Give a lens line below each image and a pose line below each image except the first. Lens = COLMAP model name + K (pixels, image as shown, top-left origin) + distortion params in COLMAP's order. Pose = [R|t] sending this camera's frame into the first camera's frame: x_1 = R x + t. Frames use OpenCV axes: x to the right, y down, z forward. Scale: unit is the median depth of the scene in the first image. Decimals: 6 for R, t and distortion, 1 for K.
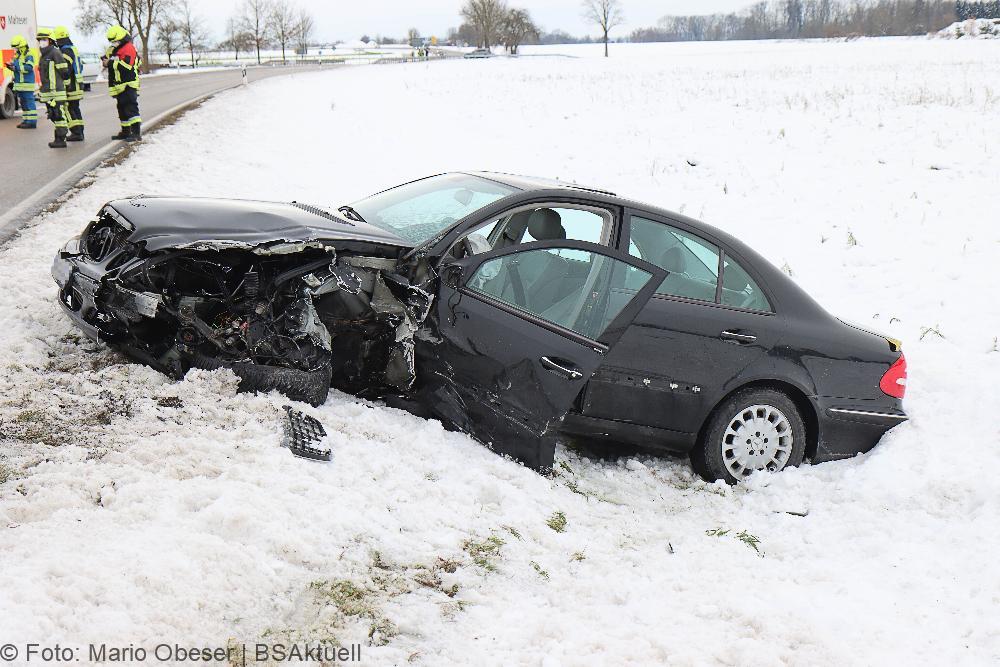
lens RADIAL K [[1527.3, 0, 500.0], [0, 1527.3, 333.5], [0, 0, 1]] dist [-0.023368, -0.008838]
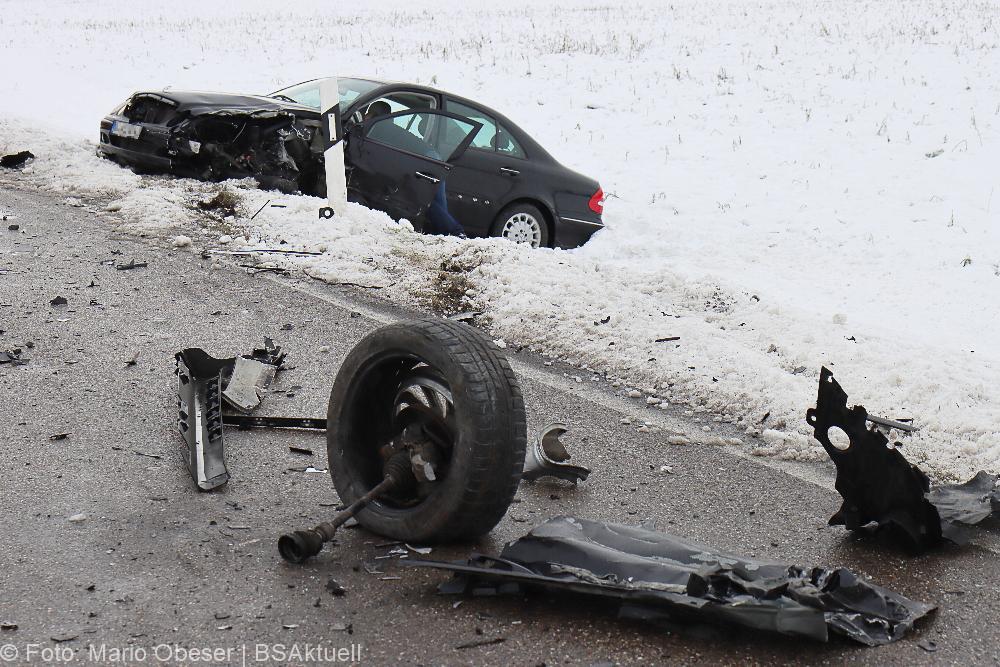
lens RADIAL K [[2470.7, 0, 500.0], [0, 2470.7, 333.5], [0, 0, 1]] dist [0.037777, -0.083454]
pose [[0.966843, -0.029030, 0.253717, -0.582303], [0.040087, 0.998454, -0.038516, 0.301116], [-0.252207, 0.047410, 0.966511, -1.718687]]
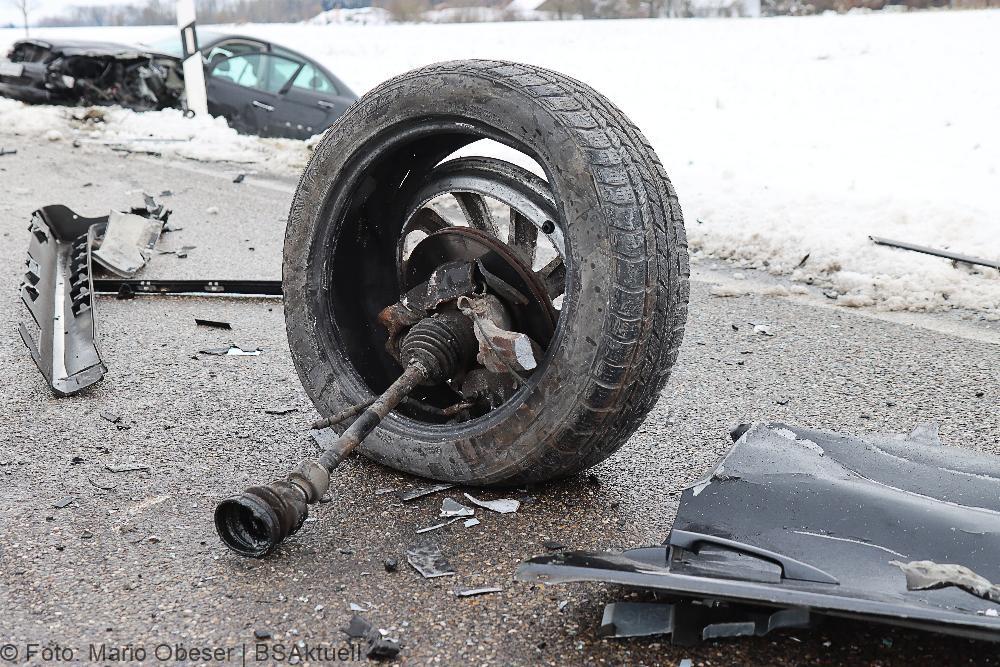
lens RADIAL K [[1436.6, 0, 500.0], [0, 1436.6, 333.5], [0, 0, 1]] dist [0.028038, 0.036880]
pose [[0.914211, -0.079604, 0.397344, -0.477386], [0.075420, 0.996808, 0.026175, 0.305735], [-0.398159, 0.006038, 0.917296, -1.017684]]
